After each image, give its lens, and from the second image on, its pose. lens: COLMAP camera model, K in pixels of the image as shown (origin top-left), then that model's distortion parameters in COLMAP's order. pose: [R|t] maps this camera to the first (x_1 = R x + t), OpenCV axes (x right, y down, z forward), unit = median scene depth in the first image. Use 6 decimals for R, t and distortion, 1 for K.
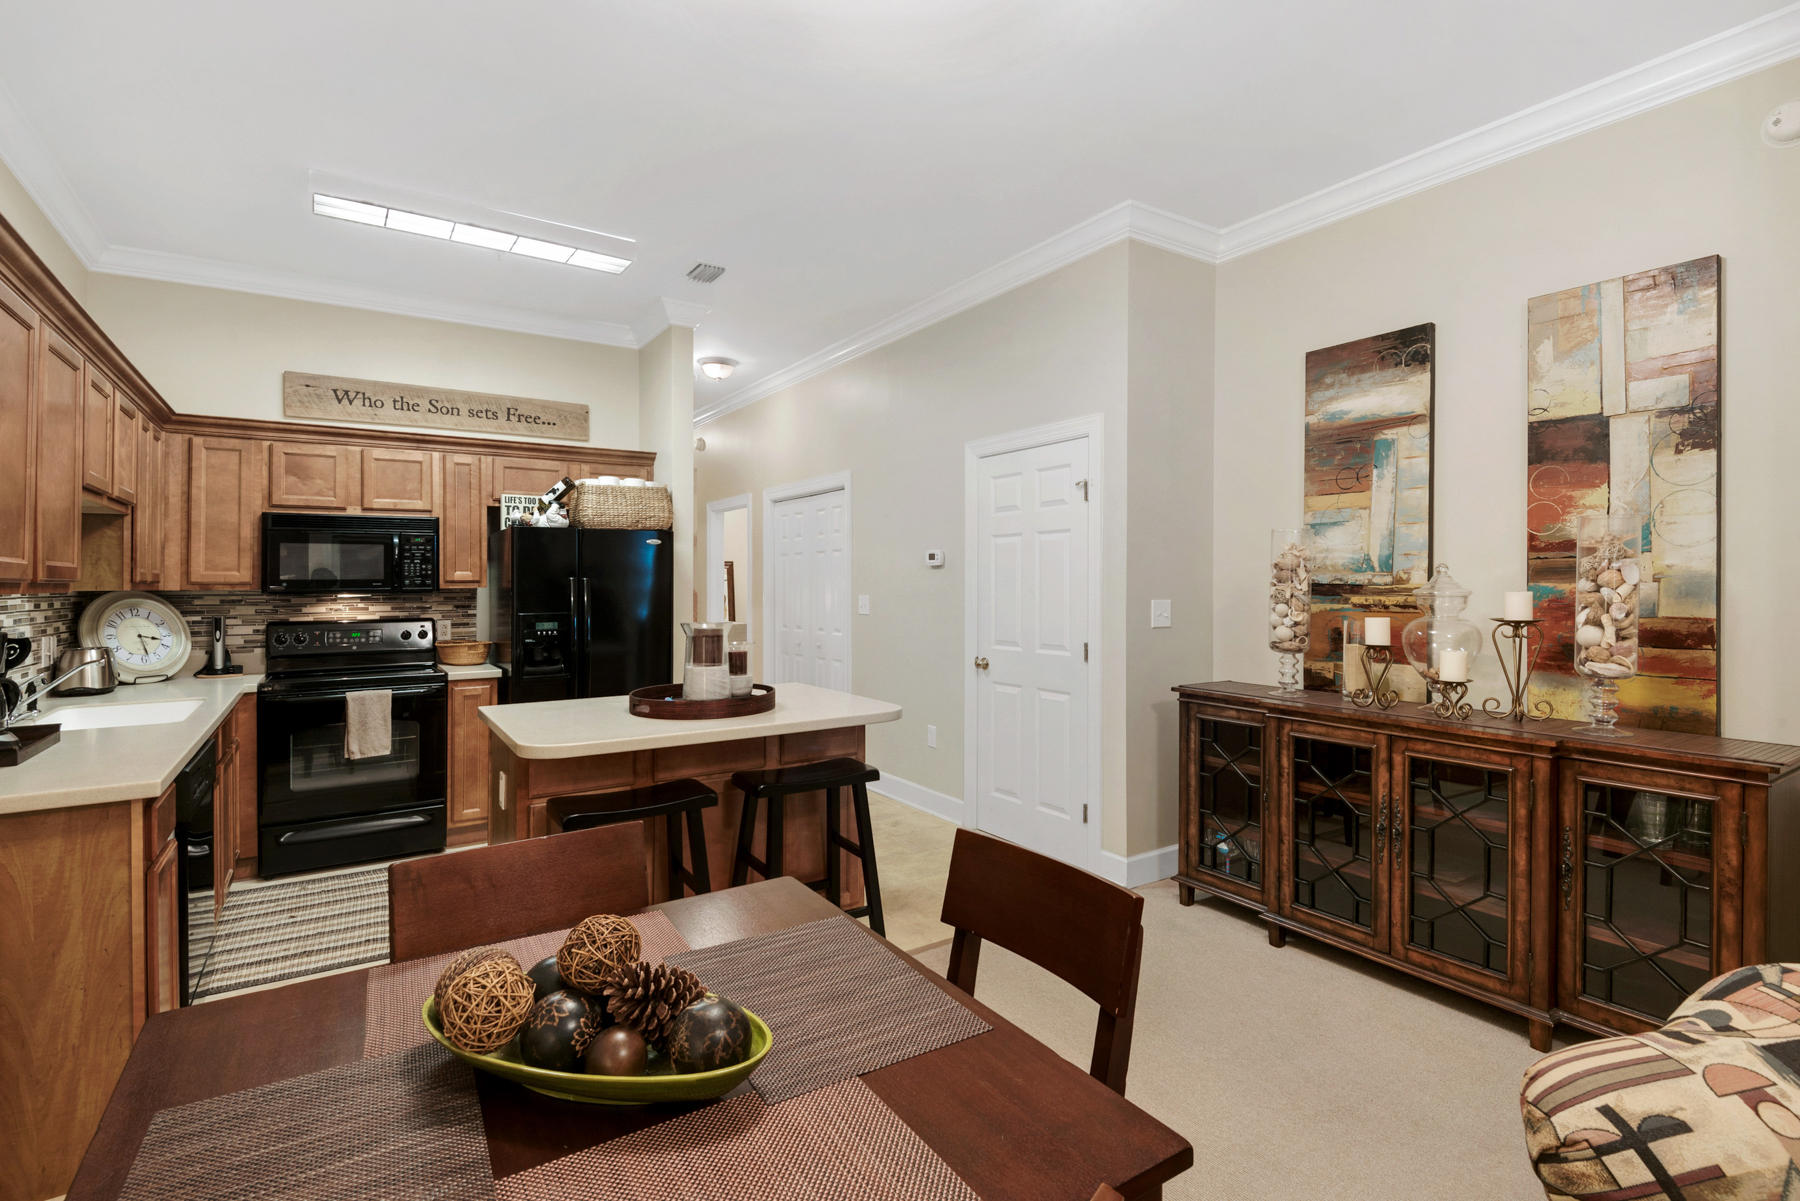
lens RADIAL K [[851.5, 0, 914.6], [0, 851.5, 574.3], [0, 0, 1]] dist [-0.003784, -0.001542]
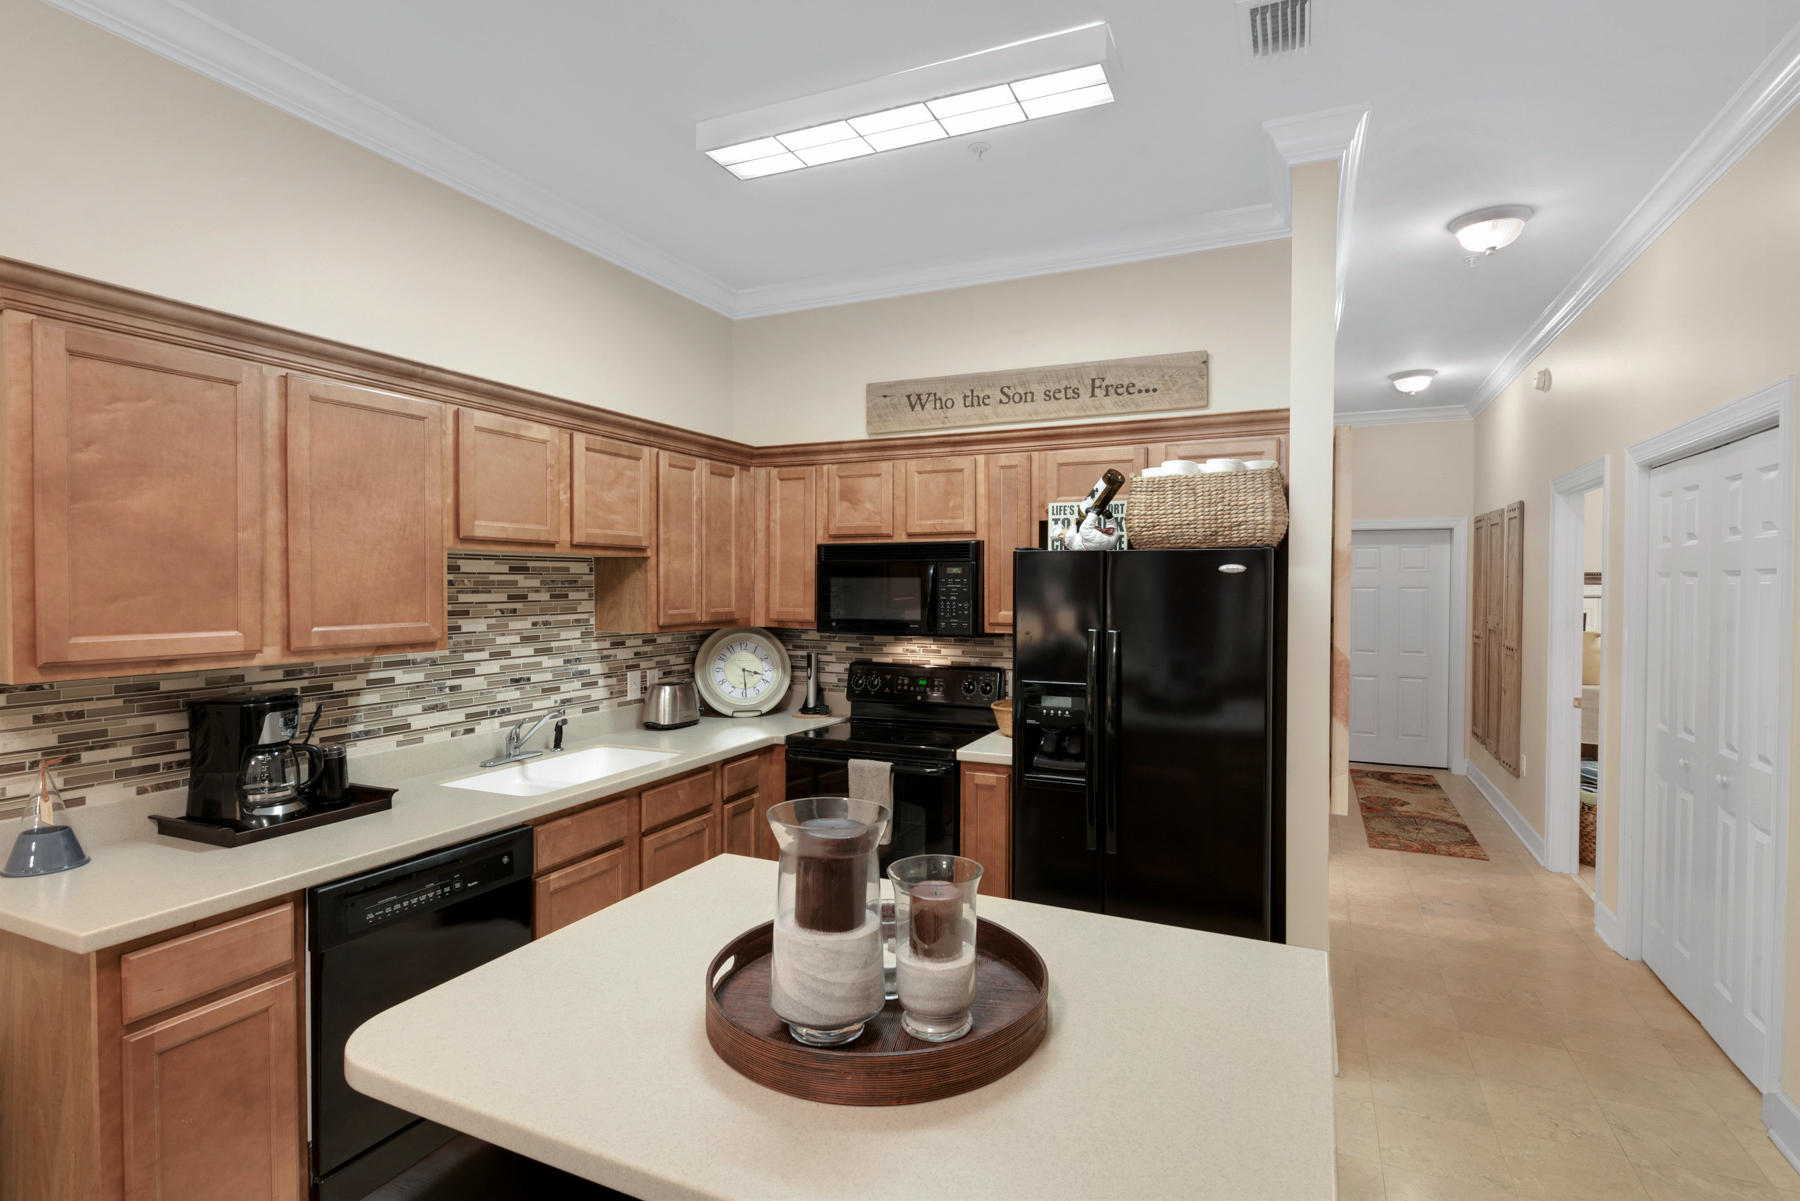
lens RADIAL K [[890.1, 0, 898.1], [0, 890.1, 597.3], [0, 0, 1]] dist [0.015312, -0.000090]
pose [[0.522143, 0.020809, -0.852604, 0.084813], [0.003786, 0.999636, 0.026716, -0.037189], [0.852850, -0.017177, 0.521874, 0.518101]]
